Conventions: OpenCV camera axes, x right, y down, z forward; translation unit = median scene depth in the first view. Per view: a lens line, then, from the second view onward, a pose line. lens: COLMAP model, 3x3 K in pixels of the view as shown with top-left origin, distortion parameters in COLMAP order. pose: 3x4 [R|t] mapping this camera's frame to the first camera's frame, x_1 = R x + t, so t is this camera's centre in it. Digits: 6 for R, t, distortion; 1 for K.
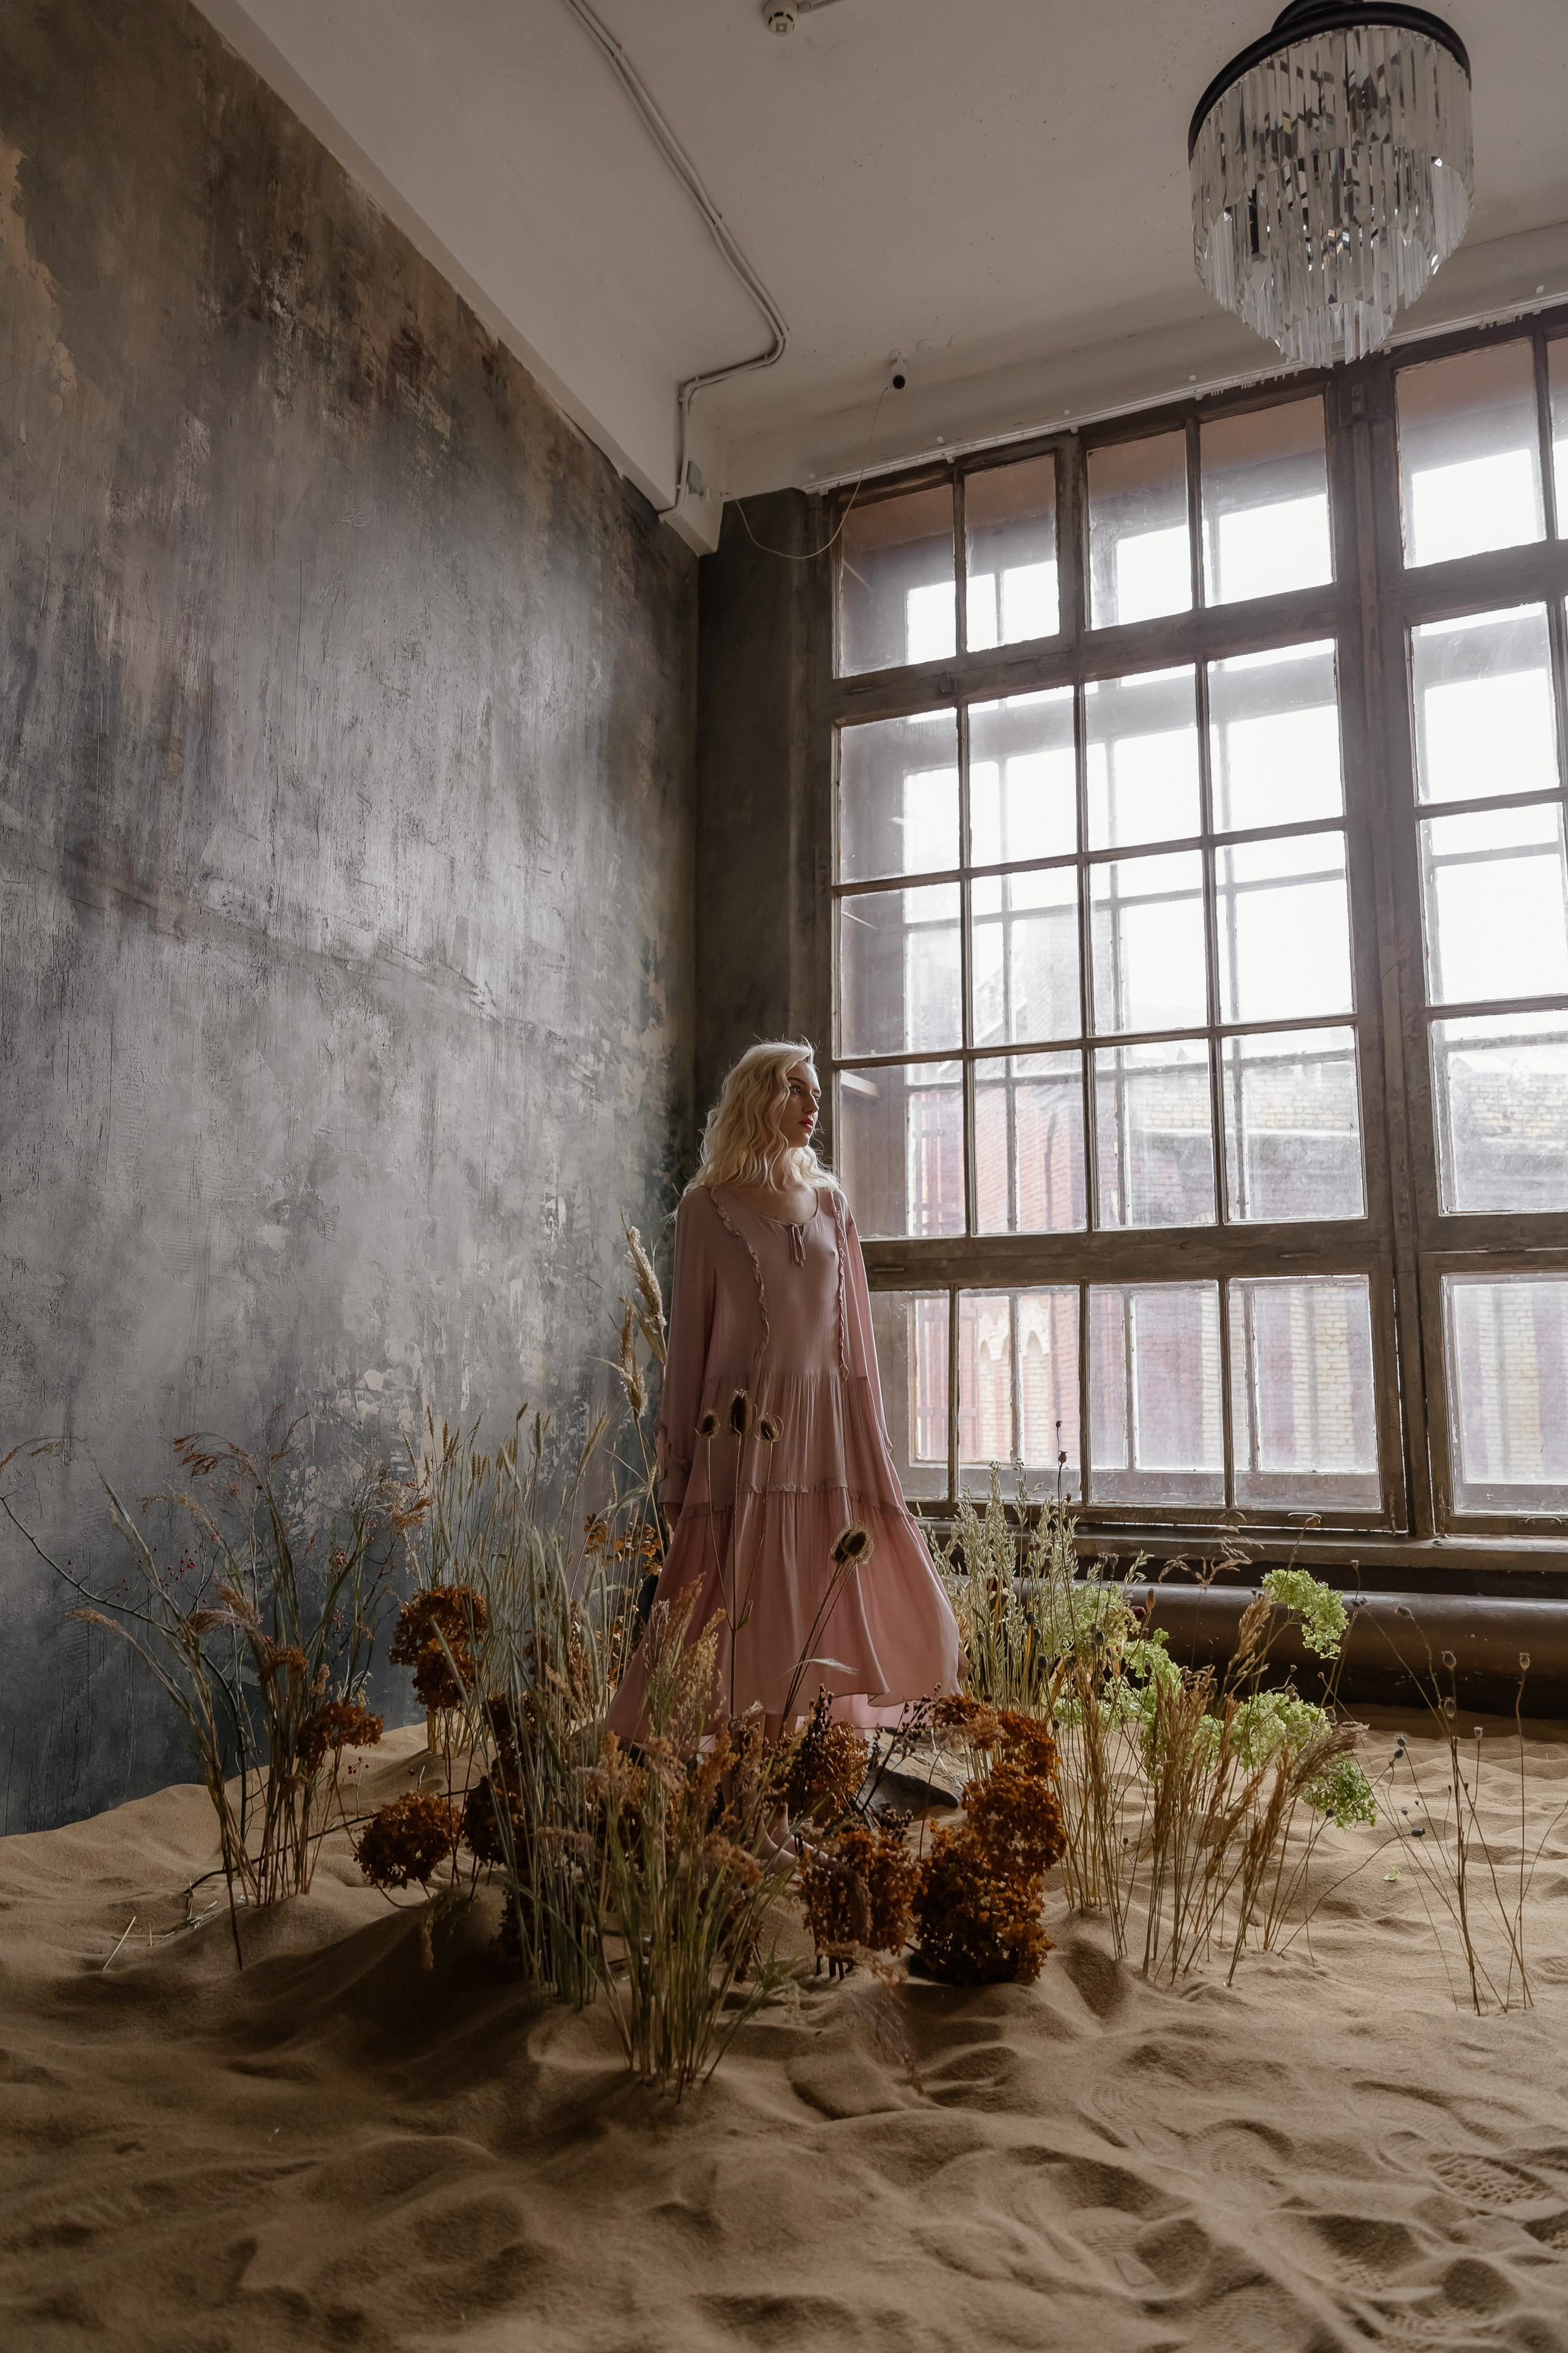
lens RADIAL K [[1606.8, 0, 783.4], [0, 1606.8, 1187.0], [0, 0, 1]] dist [0.022774, -0.005333]
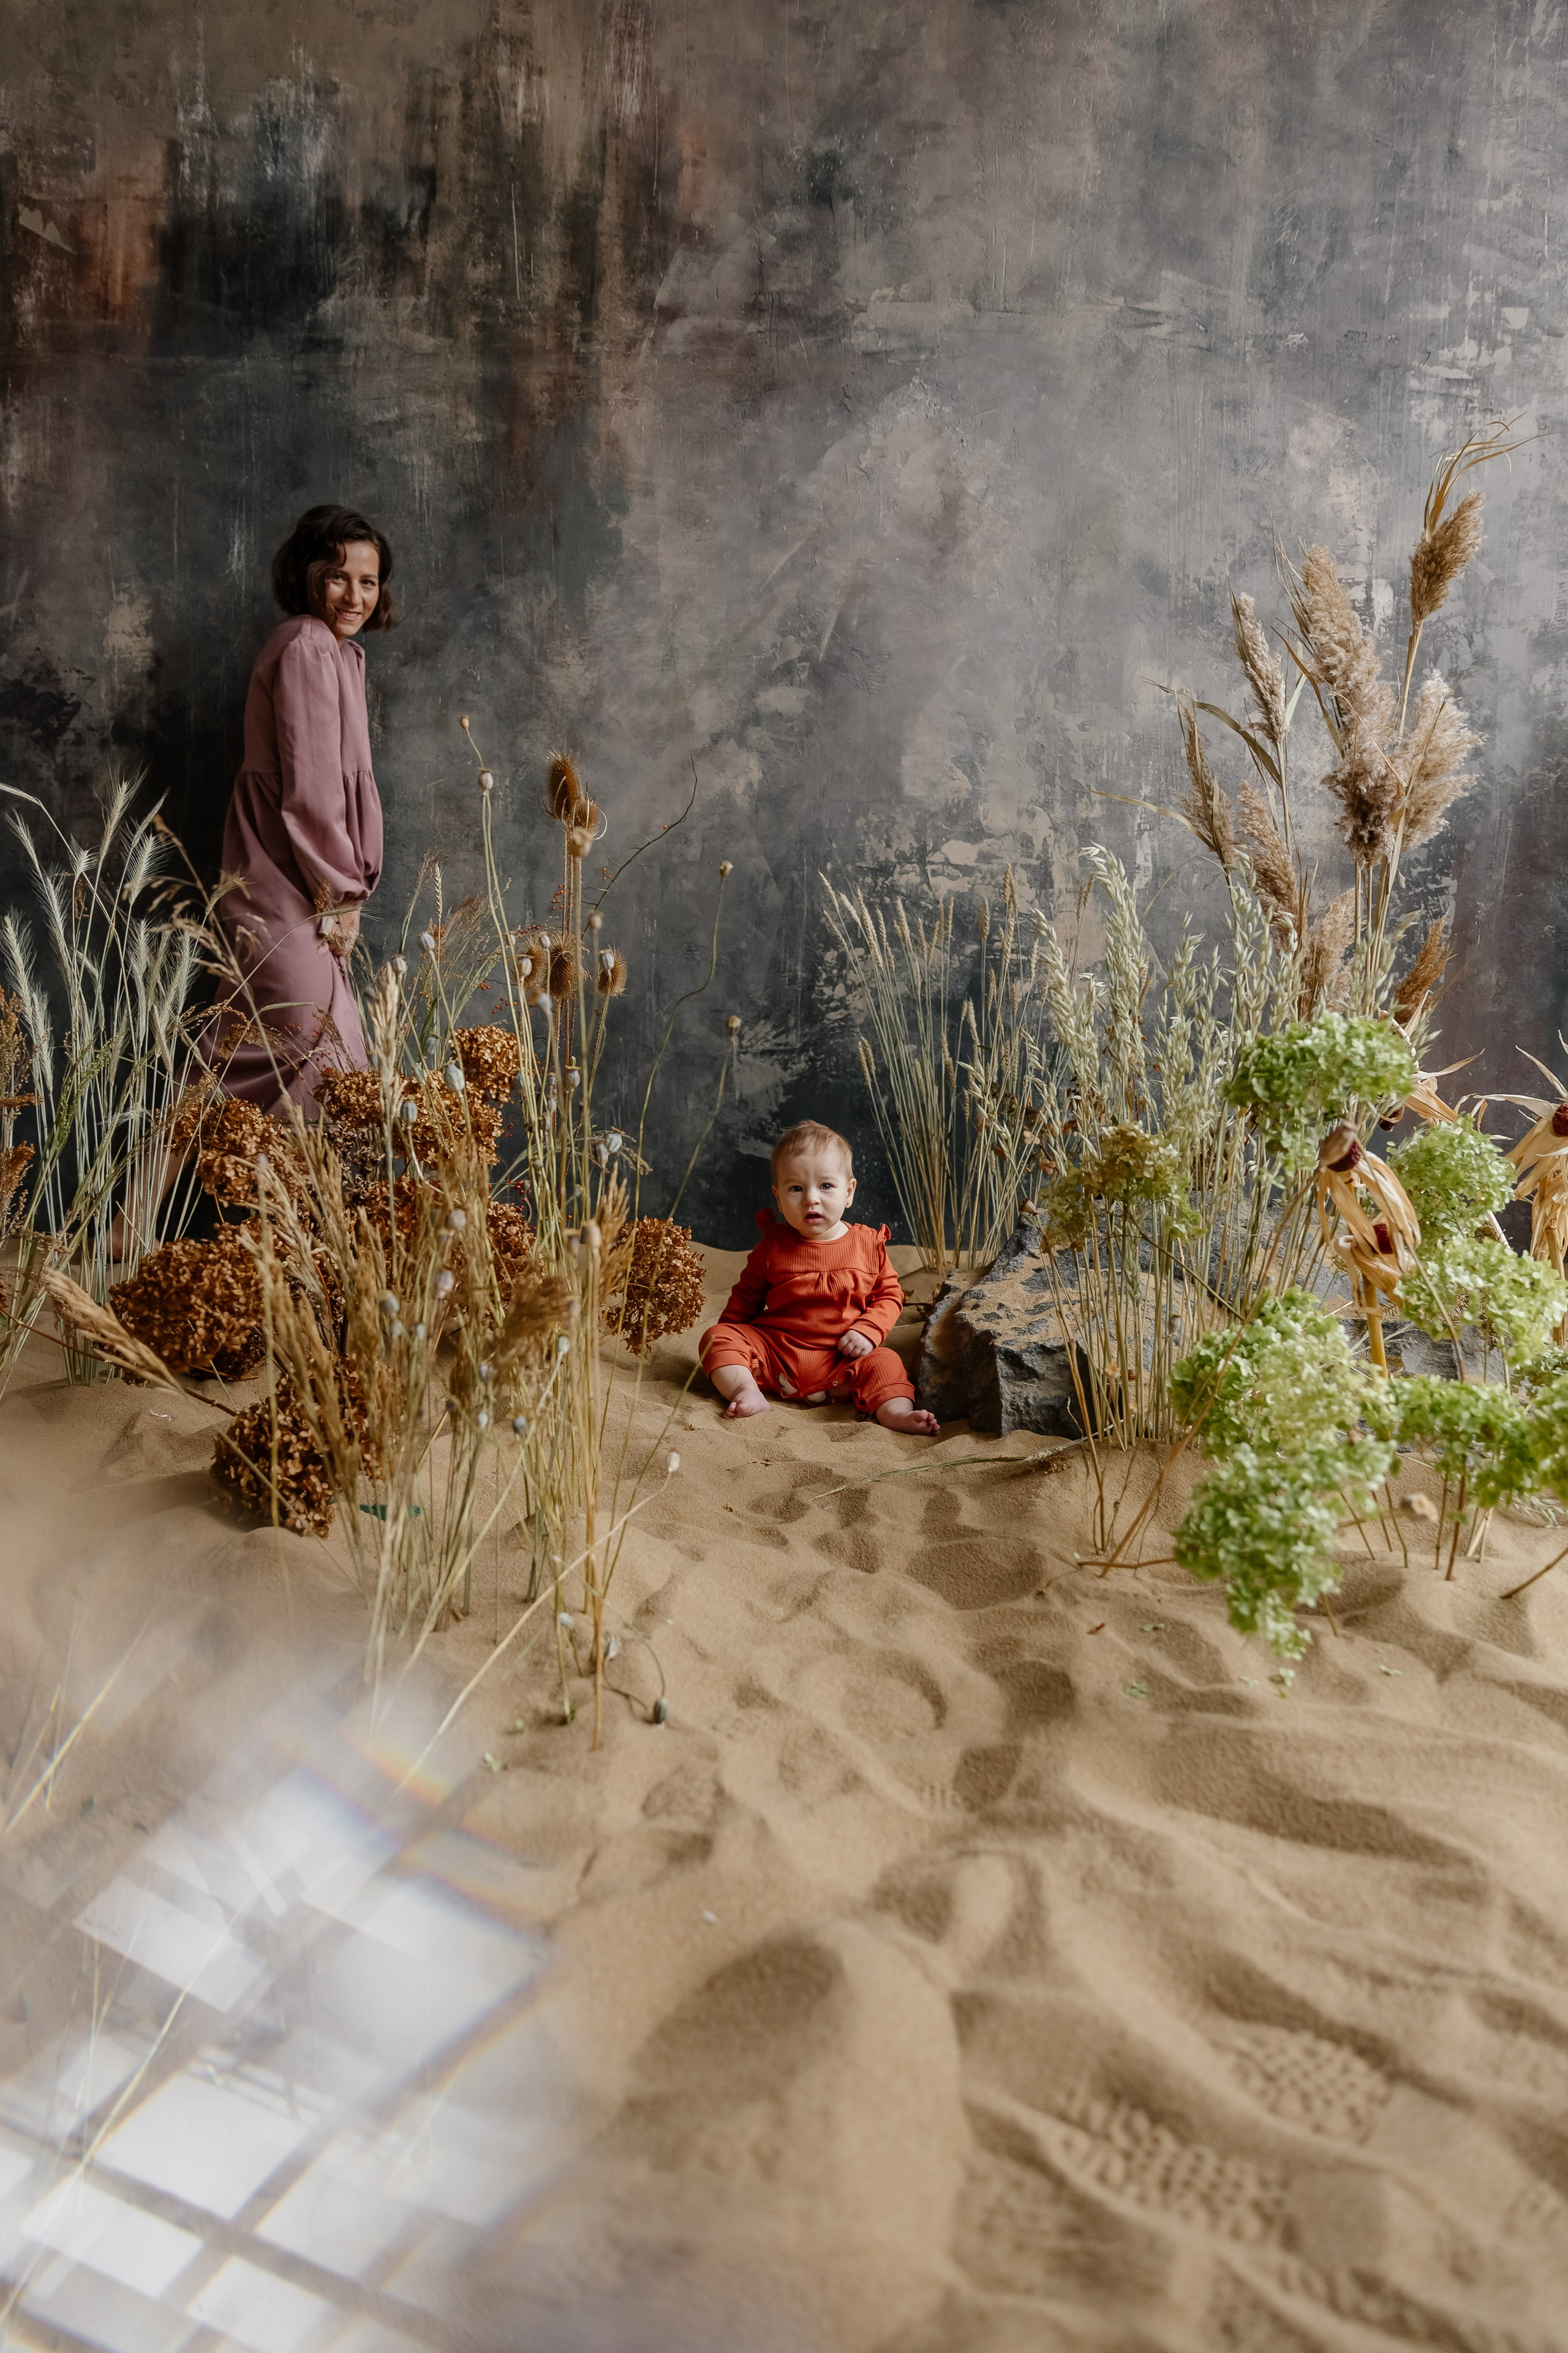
lens RADIAL K [[1554.8, 0, 780.0], [0, 1554.8, 1173.6], [0, 0, 1]] dist [0.008977, -0.003035]
pose [[0.376194, 0.082601, -0.922851, 0.498252], [0.124105, 0.982551, 0.138536, 0.162987], [0.918191, -0.166647, 0.359379, 0.587899]]
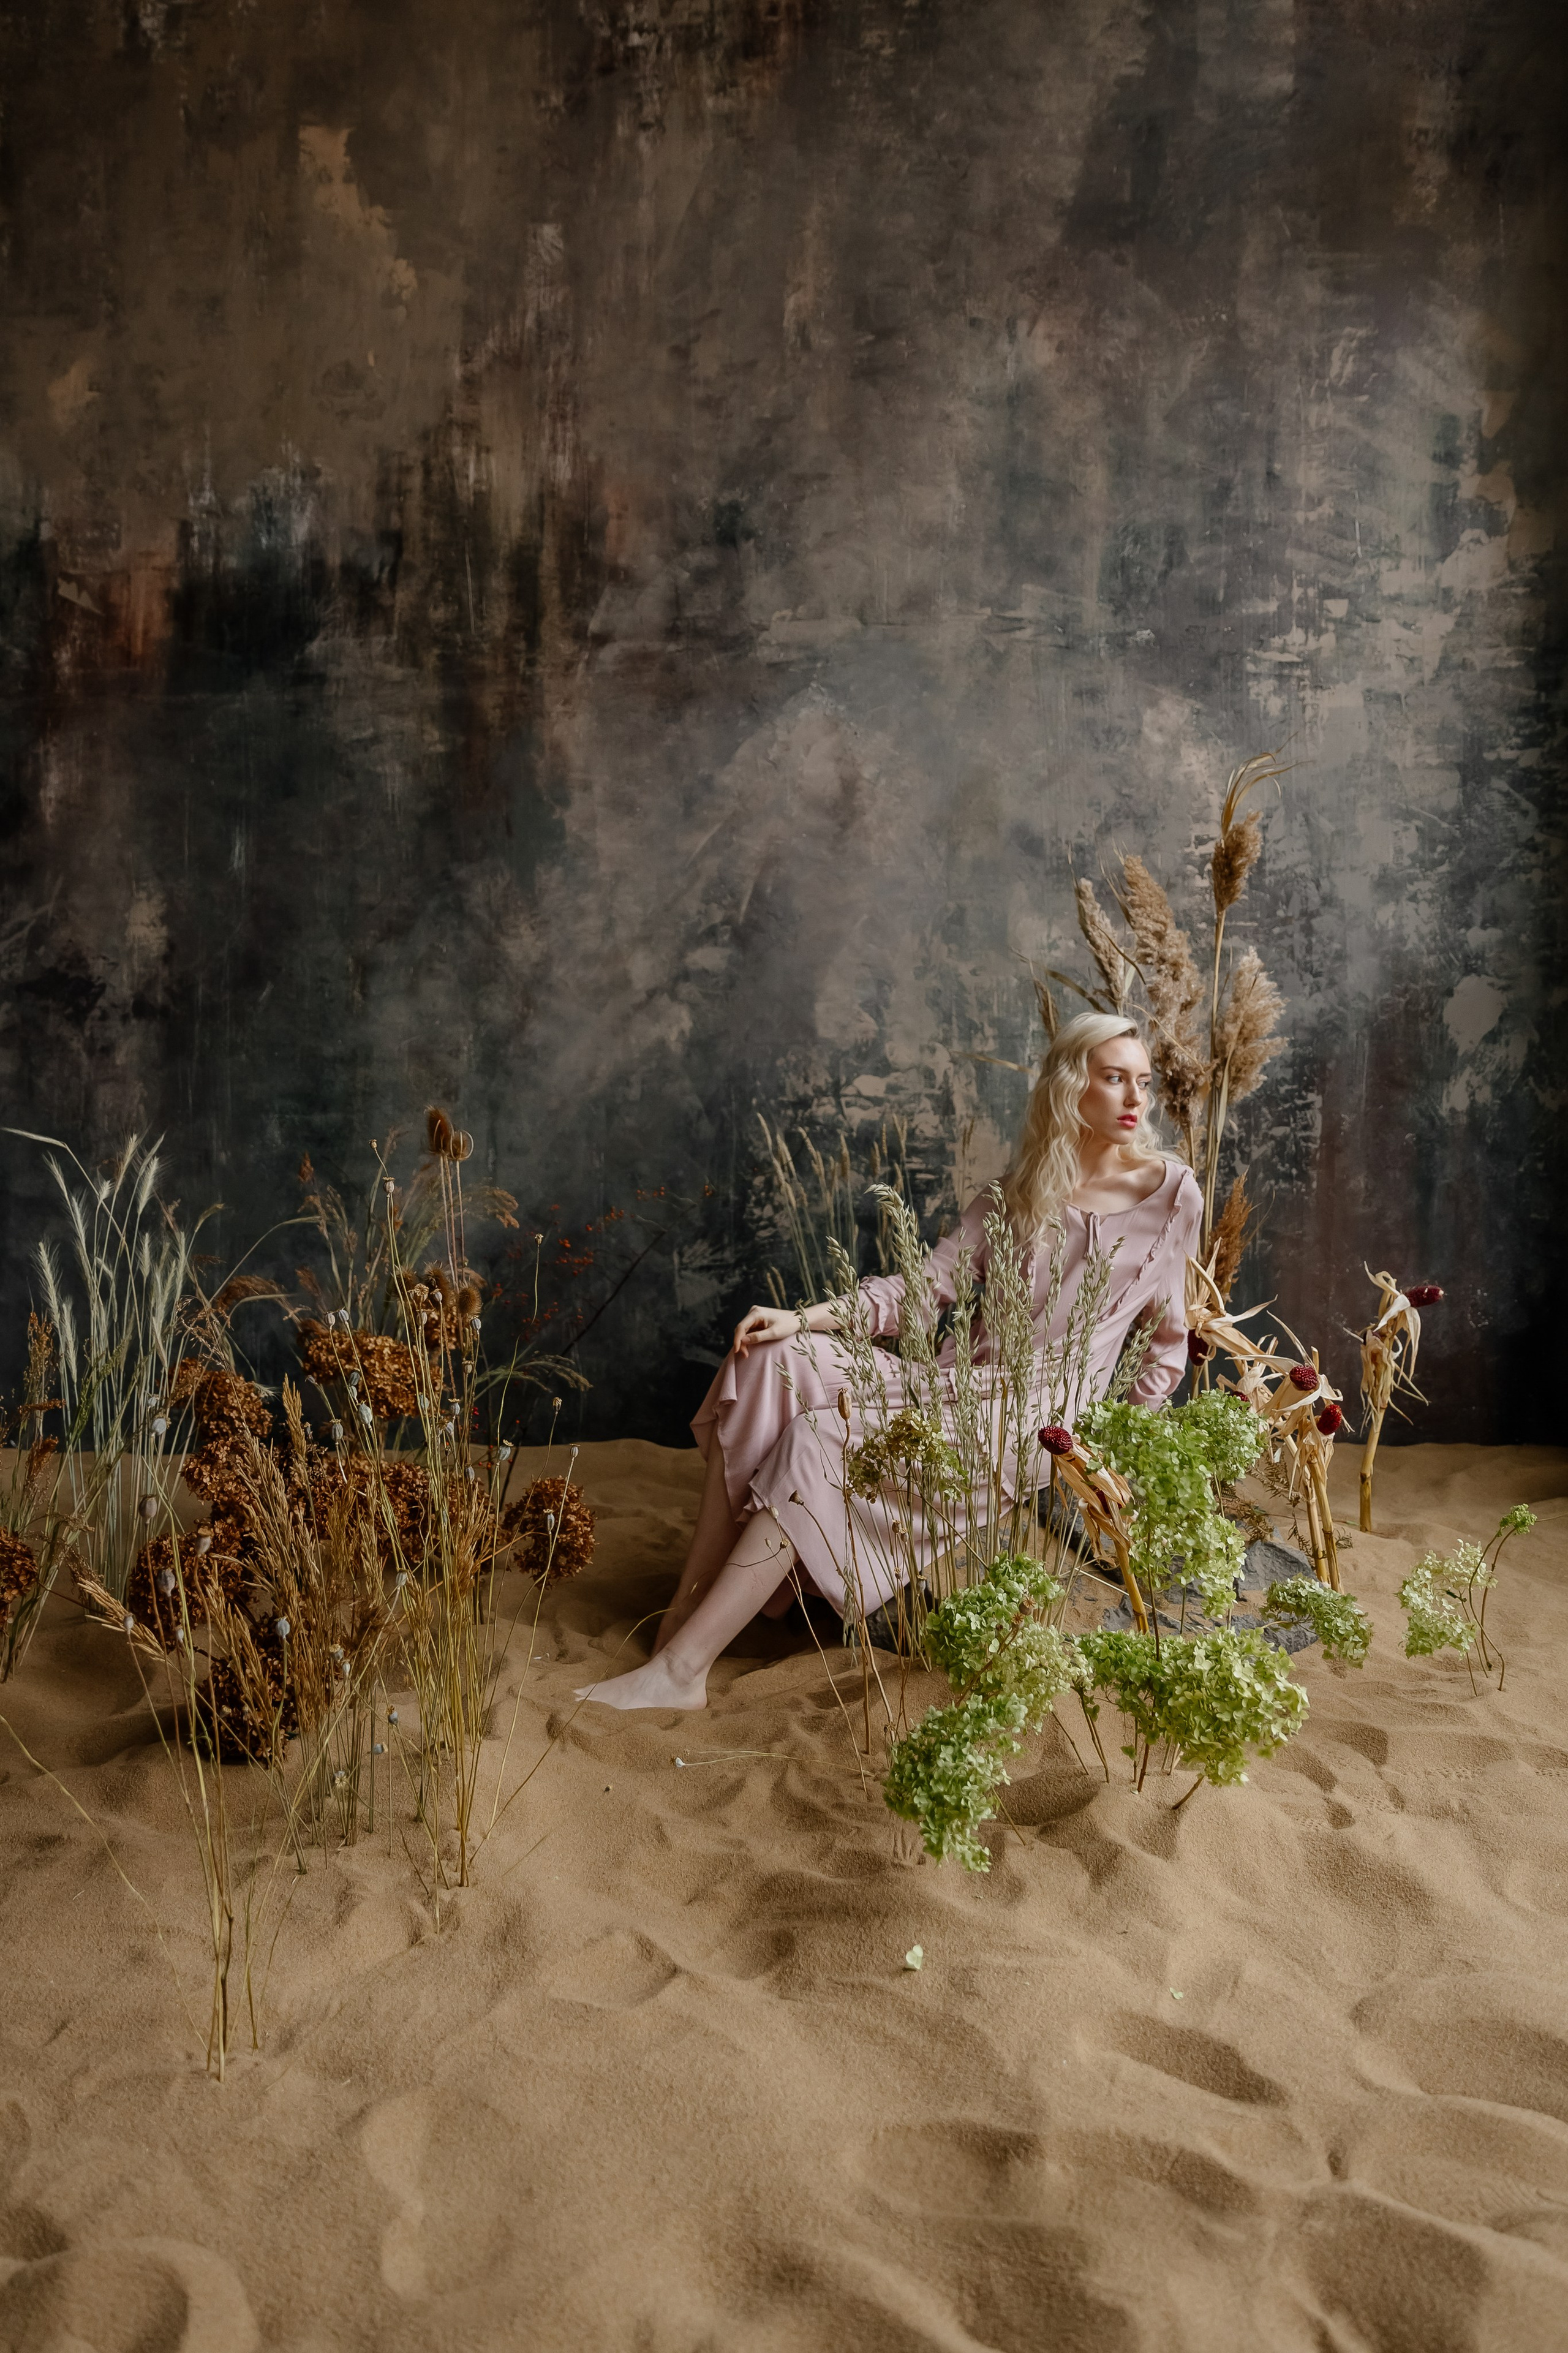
lens RADIAL K [[1641.1, 0, 742.7], [0, 1641.1, 1117.0], [0, 0, 1]] dist [0.014059, -0.006720]
pose [[0.323488, -0.015075, -0.946112, 0.661196], [0.160842, 0.986198, 0.039280, 0.088067], [0.932462, -0.164881, 0.321448, 0.613191]]
